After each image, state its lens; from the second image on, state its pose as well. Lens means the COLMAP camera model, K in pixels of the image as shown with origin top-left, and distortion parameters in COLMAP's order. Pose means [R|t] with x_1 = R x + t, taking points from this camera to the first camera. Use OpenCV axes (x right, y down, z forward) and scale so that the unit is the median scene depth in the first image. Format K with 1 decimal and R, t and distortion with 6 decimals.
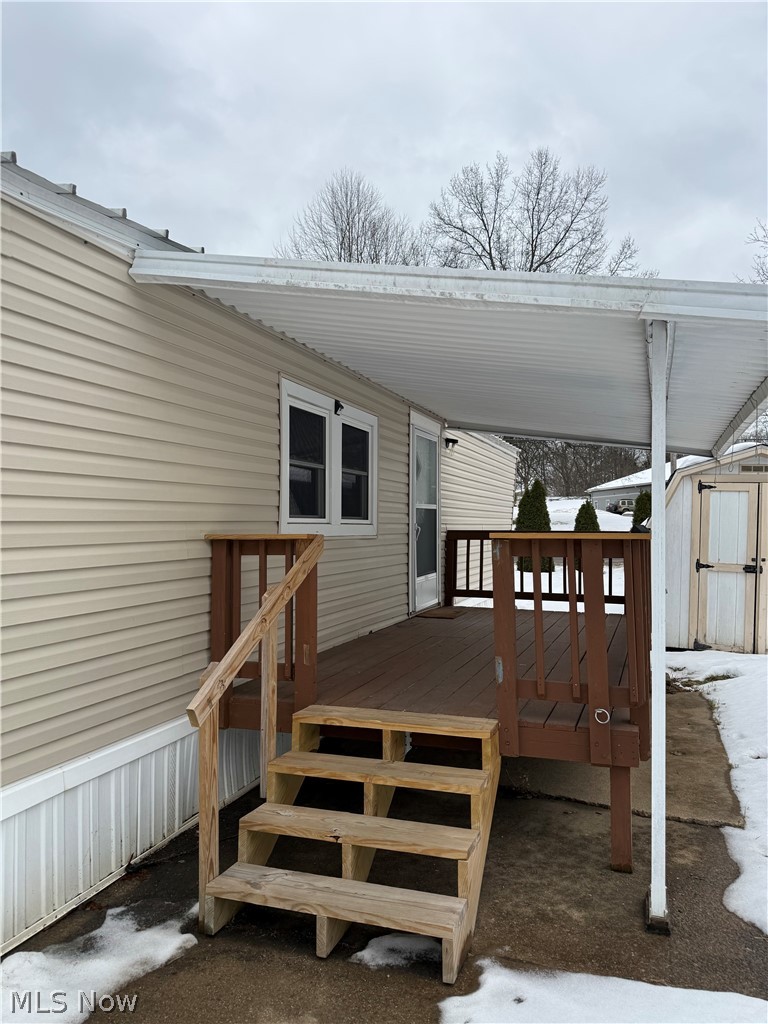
lens RADIAL K [[759.1, 0, 383.9], [0, 759.1, 512.1], [0, 0, 1]] dist [-0.001480, -0.002031]
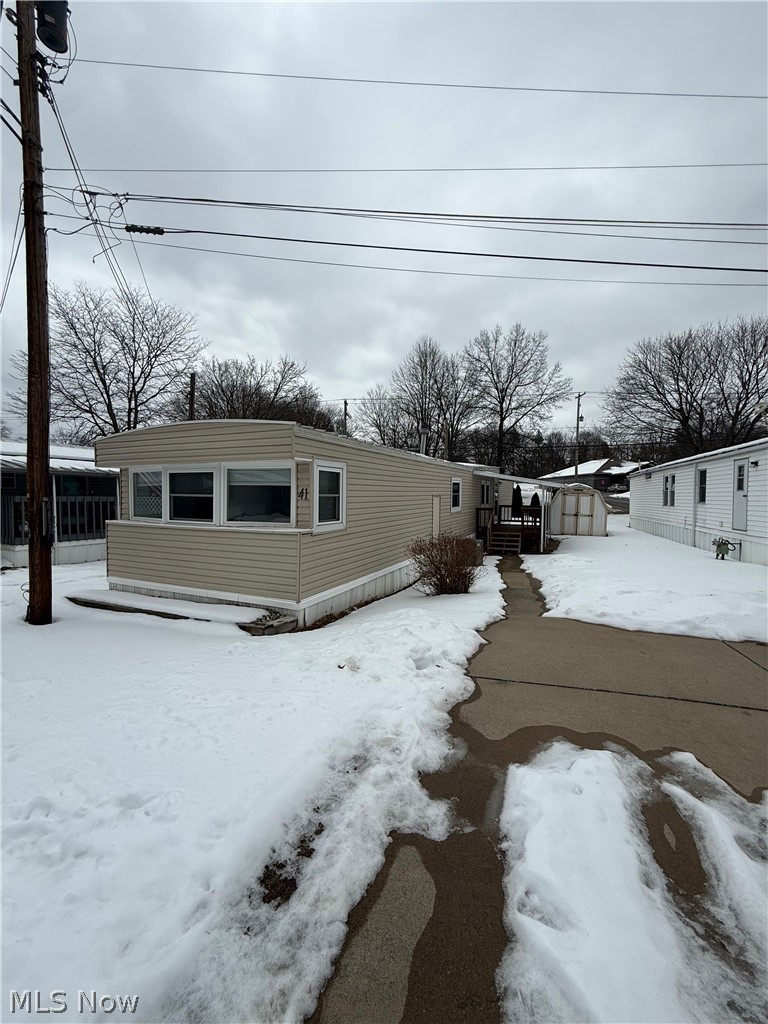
lens RADIAL K [[409.5, 0, 394.5], [0, 409.5, 509.7], [0, 0, 1]] dist [-0.001435, -0.000025]
pose [[0.997510, 0.007728, -0.070103, -0.052280], [-0.004110, 0.998659, 0.051605, -0.009861], [0.070408, -0.051188, 0.996204, -0.197973]]
